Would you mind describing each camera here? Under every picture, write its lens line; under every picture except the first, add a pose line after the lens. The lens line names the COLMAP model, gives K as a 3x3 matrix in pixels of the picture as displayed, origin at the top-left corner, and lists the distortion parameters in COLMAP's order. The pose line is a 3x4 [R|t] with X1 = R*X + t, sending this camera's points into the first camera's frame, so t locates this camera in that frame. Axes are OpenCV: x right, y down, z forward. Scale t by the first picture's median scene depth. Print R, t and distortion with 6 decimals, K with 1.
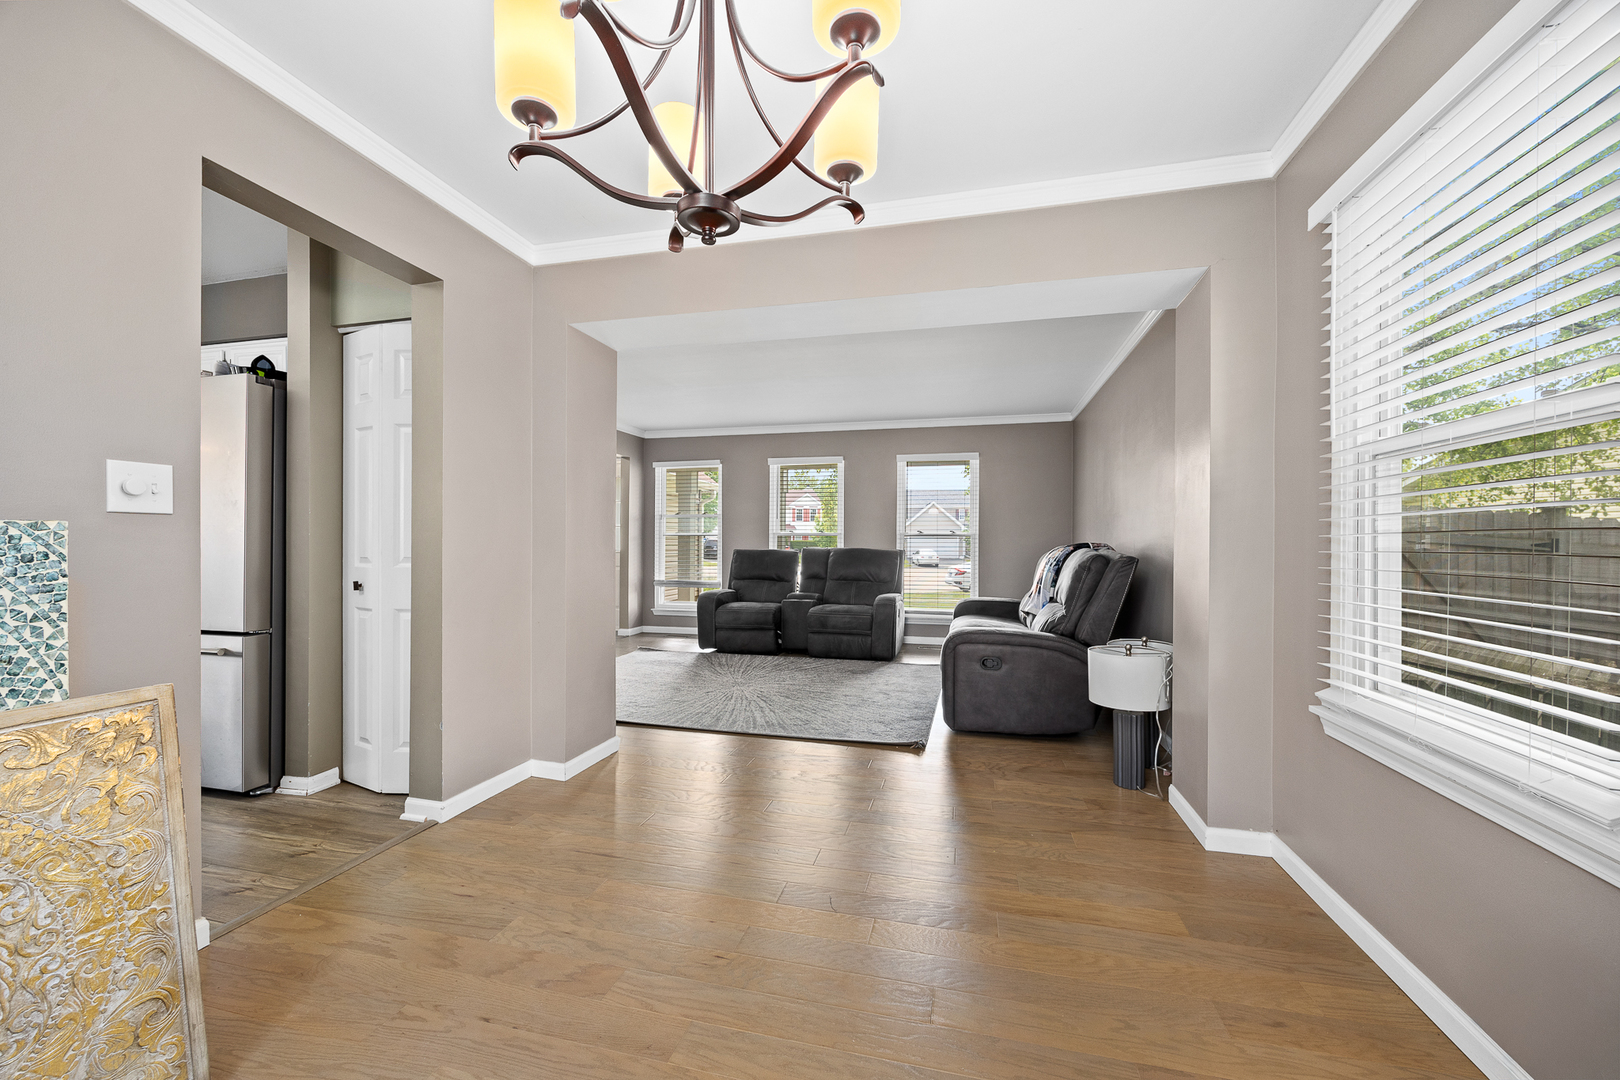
lens RADIAL K [[620.2, 0, 811.5], [0, 620.2, 545.2], [0, 0, 1]] dist [0.000754, 0.000137]
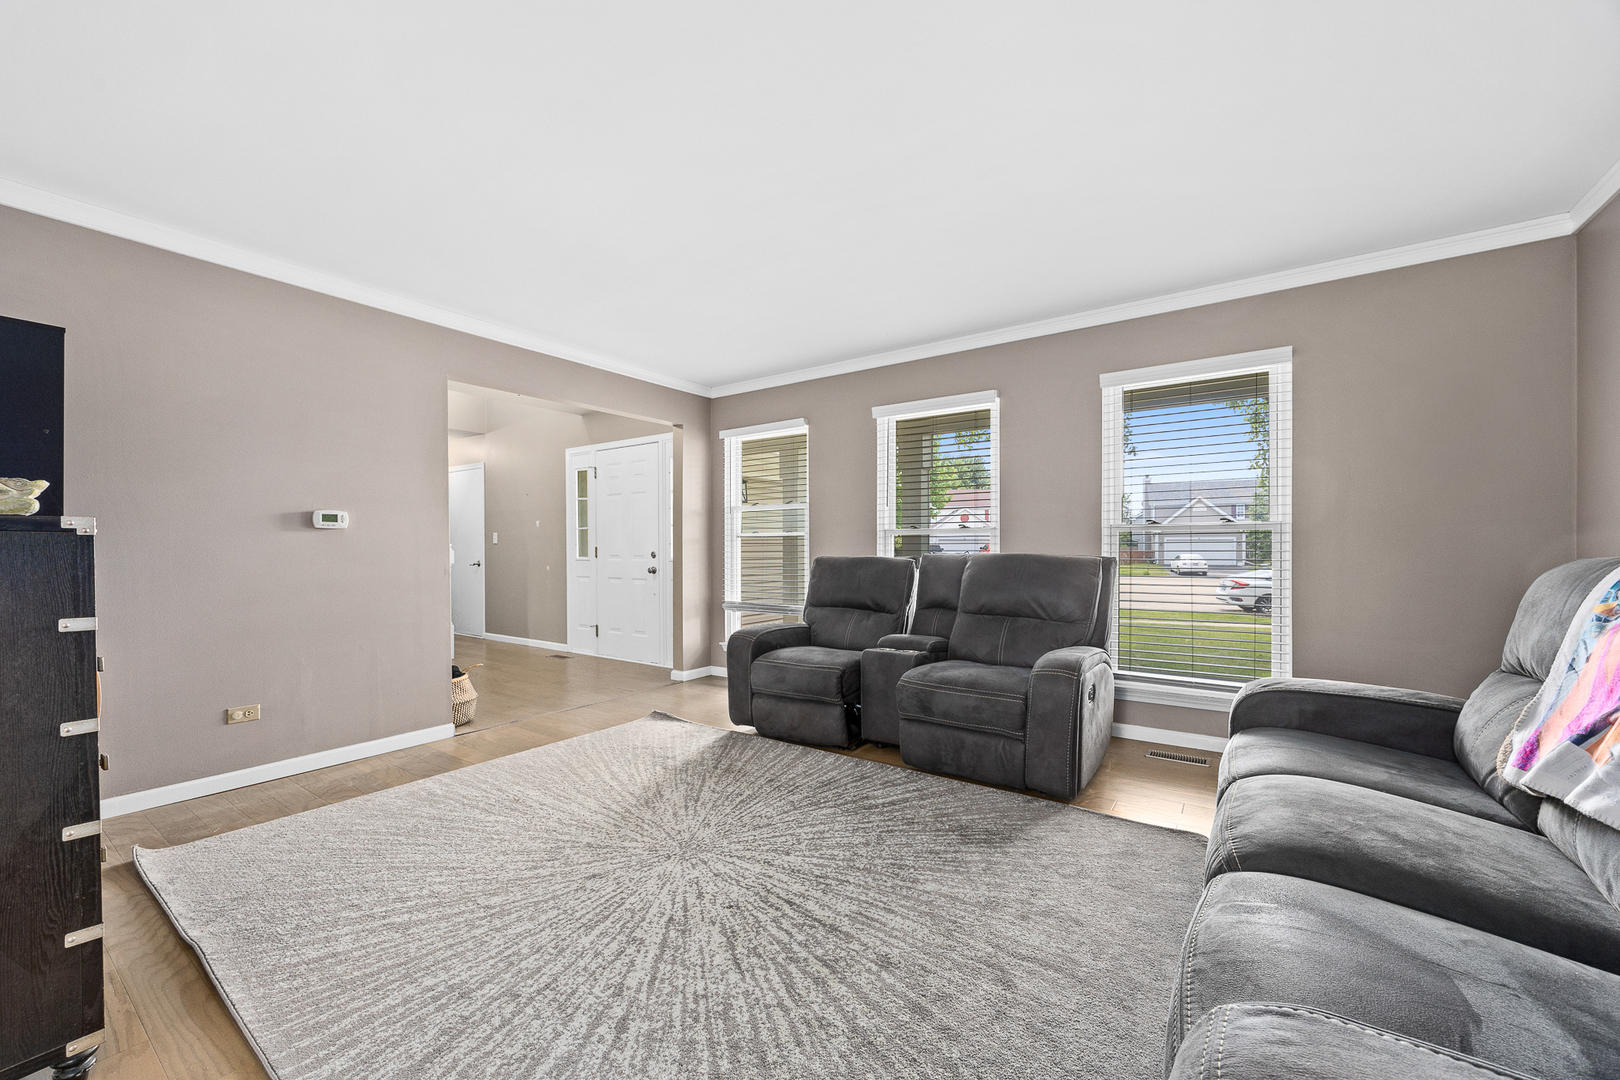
lens RADIAL K [[627.6, 0, 813.5], [0, 627.6, 547.4], [0, 0, 1]] dist [0.000146, 0.000374]
pose [[0.936288, -0.007917, -0.351145, 0.101059], [0.005930, 0.999960, -0.006734, 0.002074], [0.351184, 0.004223, 0.936297, 0.442275]]
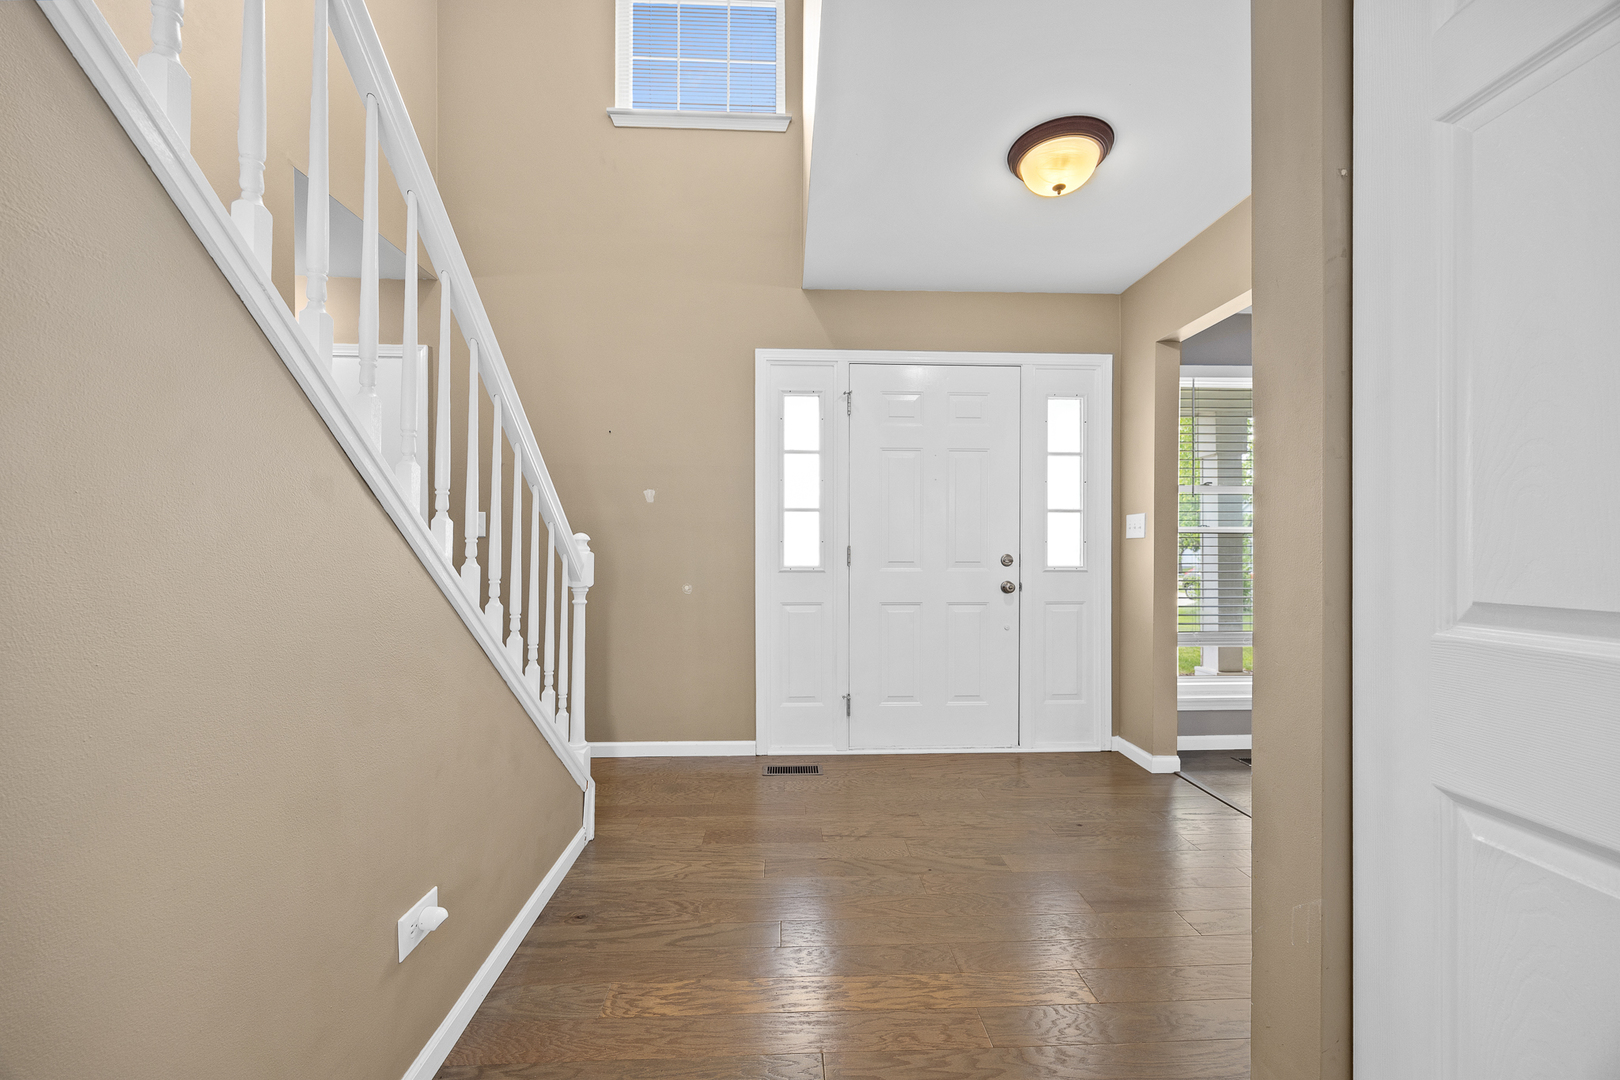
lens RADIAL K [[620.2, 0, 811.5], [0, 620.2, 545.2], [0, 0, 1]] dist [0.000754, 0.000137]
pose [[0.957191, -0.004314, 0.289425, -0.645269], [0.003559, 0.999989, 0.003135, -0.008319], [-0.289435, -0.001970, 0.957196, 0.727850]]
